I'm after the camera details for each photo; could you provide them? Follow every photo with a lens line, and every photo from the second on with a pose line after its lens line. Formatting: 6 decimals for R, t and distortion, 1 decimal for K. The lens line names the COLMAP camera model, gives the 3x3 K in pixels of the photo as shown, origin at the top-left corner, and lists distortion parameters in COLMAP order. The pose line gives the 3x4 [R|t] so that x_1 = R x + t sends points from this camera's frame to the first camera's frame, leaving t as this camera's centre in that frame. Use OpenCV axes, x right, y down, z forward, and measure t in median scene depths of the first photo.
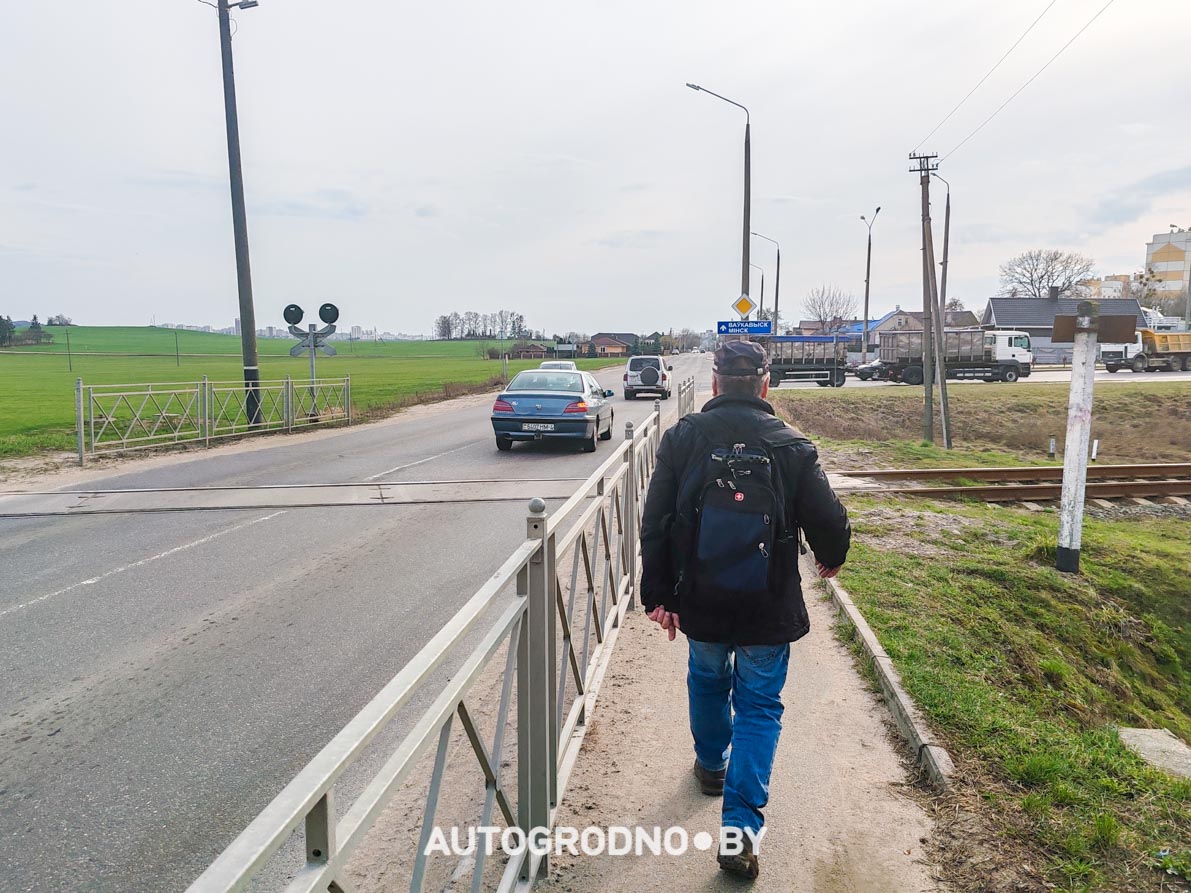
lens RADIAL K [[943.1, 0, 595.5], [0, 943.1, 446.5], [0, 0, 1]] dist [0.037825, -0.003577]
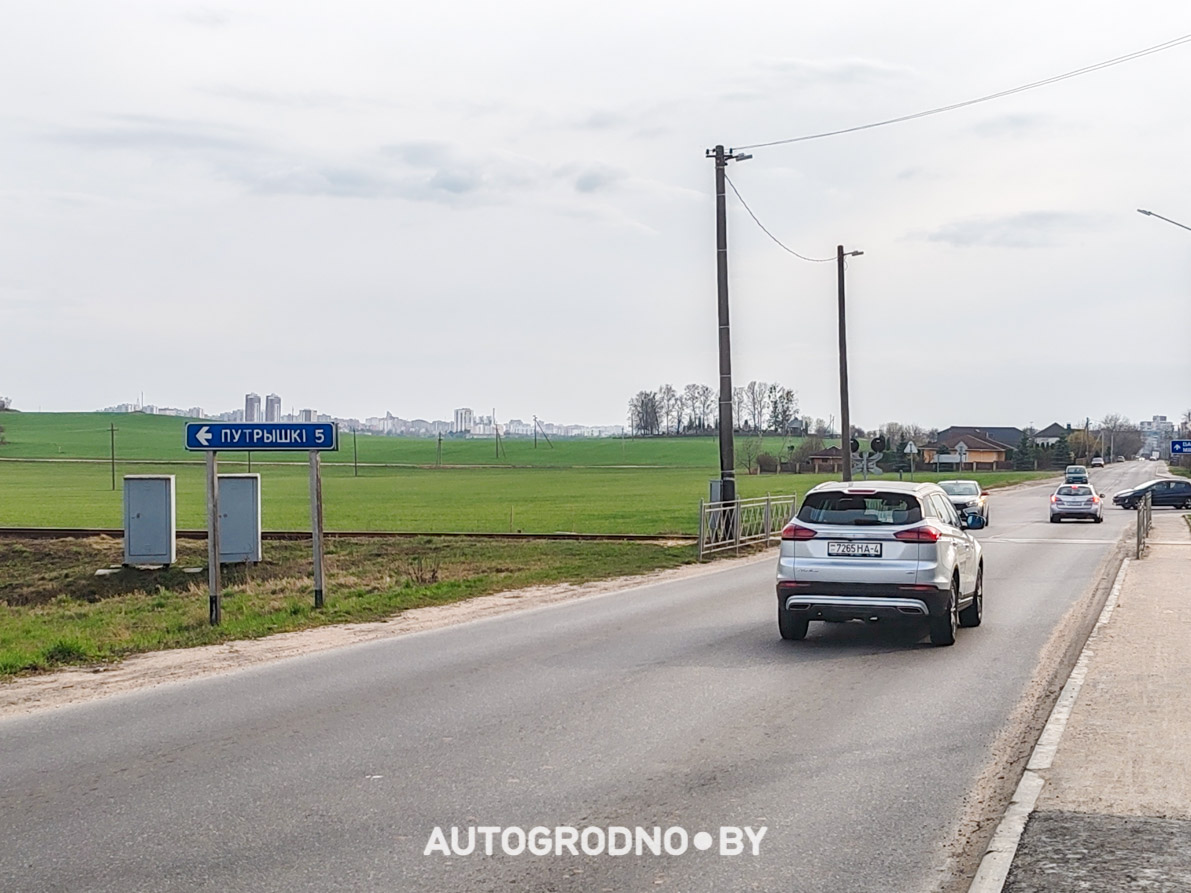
lens RADIAL K [[2173.1, 0, 595.5], [0, 2173.1, 446.5], [0, 0, 1]] dist [0.050664, -0.020989]
pose [[0.990443, 0.007342, -0.137725, -0.022439], [-0.021703, 0.994438, -0.103062, 0.017842], [0.136202, 0.105066, 0.985094, -0.195284]]
